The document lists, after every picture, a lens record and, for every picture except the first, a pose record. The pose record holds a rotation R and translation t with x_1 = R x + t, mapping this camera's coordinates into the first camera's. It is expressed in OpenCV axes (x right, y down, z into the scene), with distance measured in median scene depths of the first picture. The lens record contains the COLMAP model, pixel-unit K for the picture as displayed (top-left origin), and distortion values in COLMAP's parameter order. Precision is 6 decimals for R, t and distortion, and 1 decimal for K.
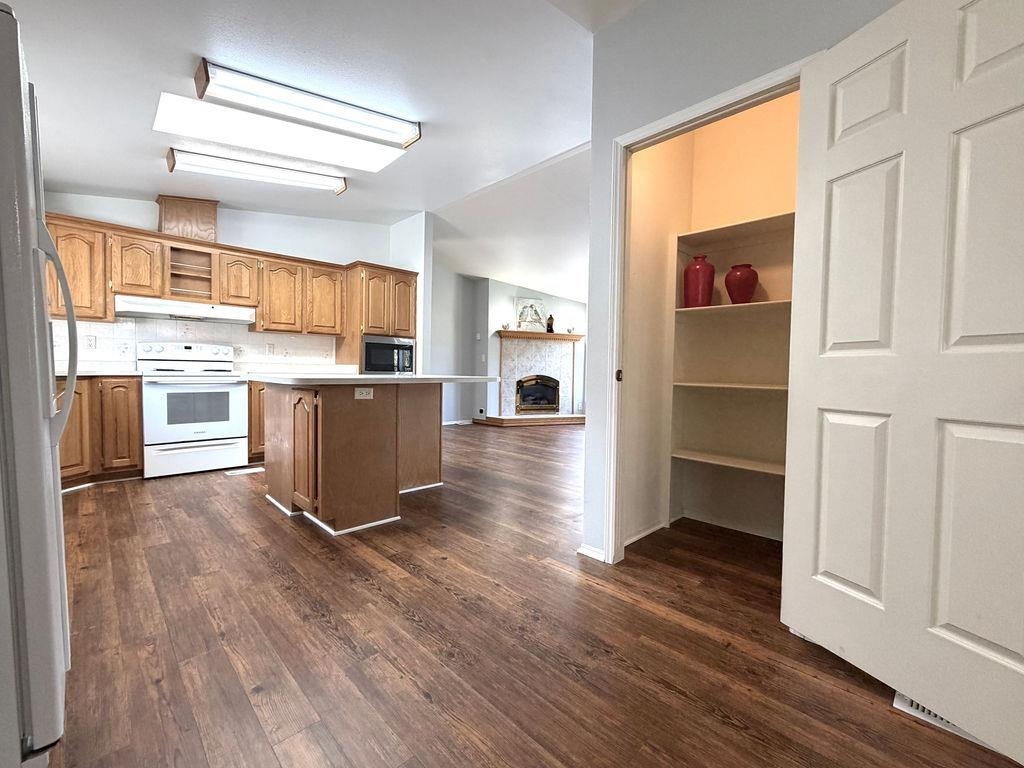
lens RADIAL K [[432.6, 0, 510.7], [0, 432.6, 385.1], [0, 0, 1]] dist [0.001215, -0.000378]
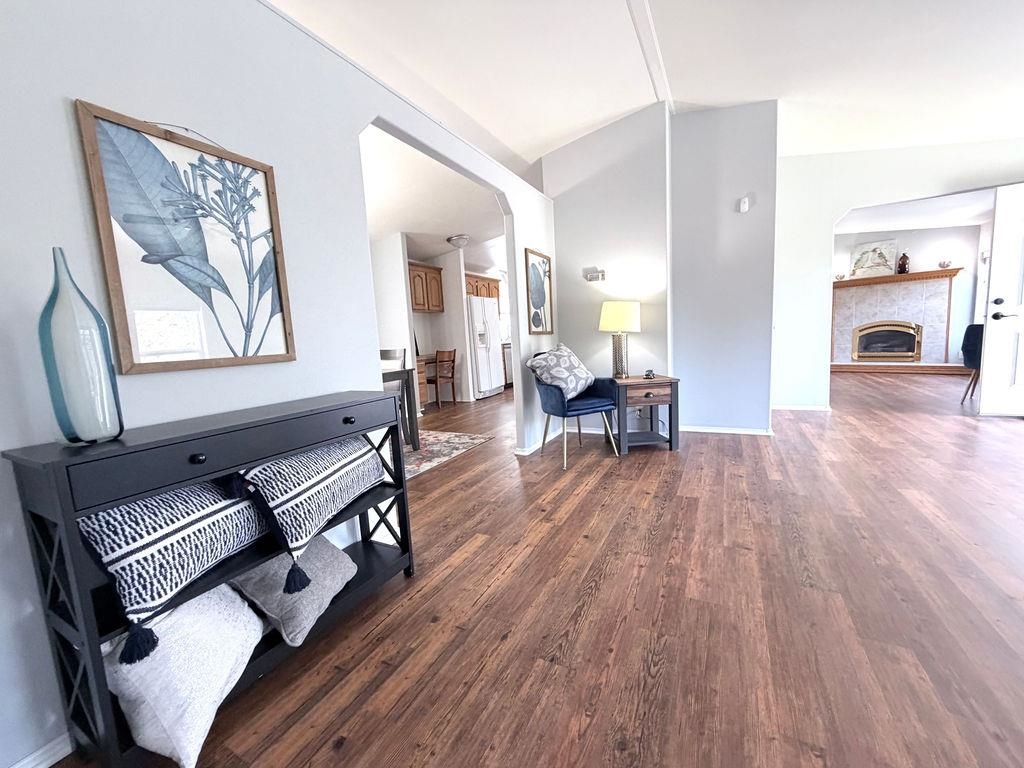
lens RADIAL K [[406.6, 0, 509.6], [0, 406.6, 388.5], [0, 0, 1]] dist [-0.008092, -0.000158]
pose [[0.302057, 0.084416, -0.949545, 0.730270], [0.031810, 0.994624, 0.098543, 0.012613], [0.952759, -0.059971, 0.297748, -0.075932]]
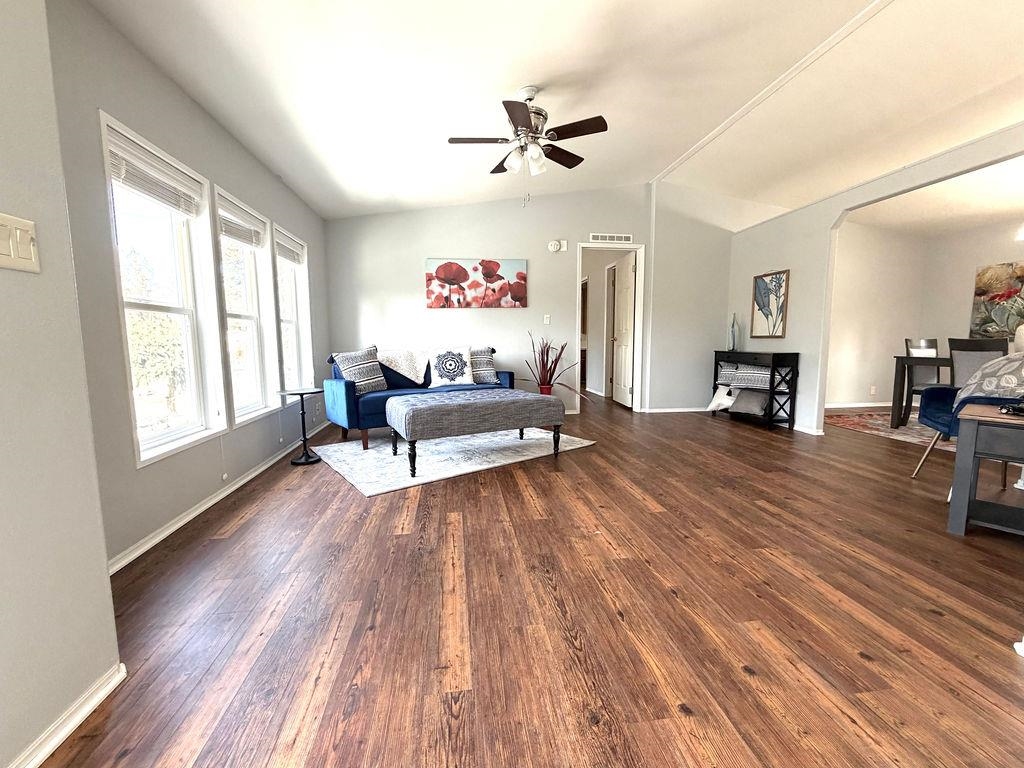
lens RADIAL K [[432.6, 0, 510.7], [0, 432.6, 385.1], [0, 0, 1]] dist [0.001215, -0.000378]
pose [[-0.806252, -0.072903, 0.587063, 0.439586], [0.012663, 0.990023, 0.140334, -0.009615], [-0.591437, 0.120579, -0.797285, 0.619475]]
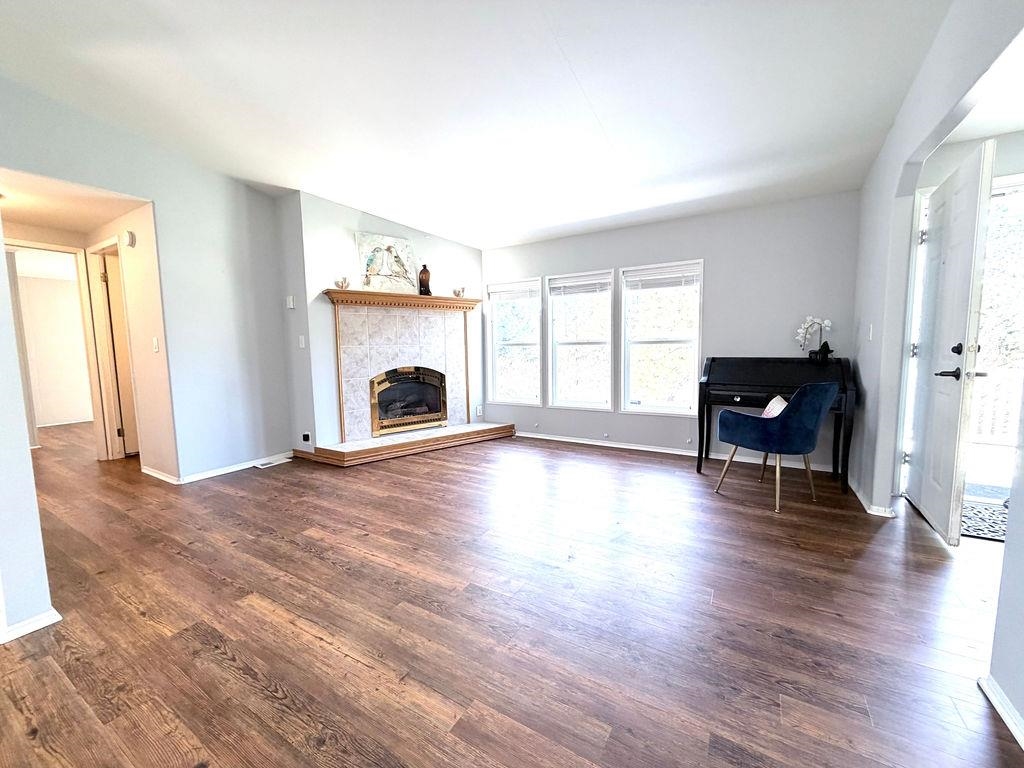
lens RADIAL K [[408.0, 0, 510.9], [0, 408.0, 384.2], [0, 0, 1]] dist [-0.000031, 0.000094]
pose [[0.967154, -0.059577, 0.247112, 0.063858], [0.044987, 0.996917, 0.064280, -0.031330], [-0.250180, -0.051052, 0.966853, 0.447753]]
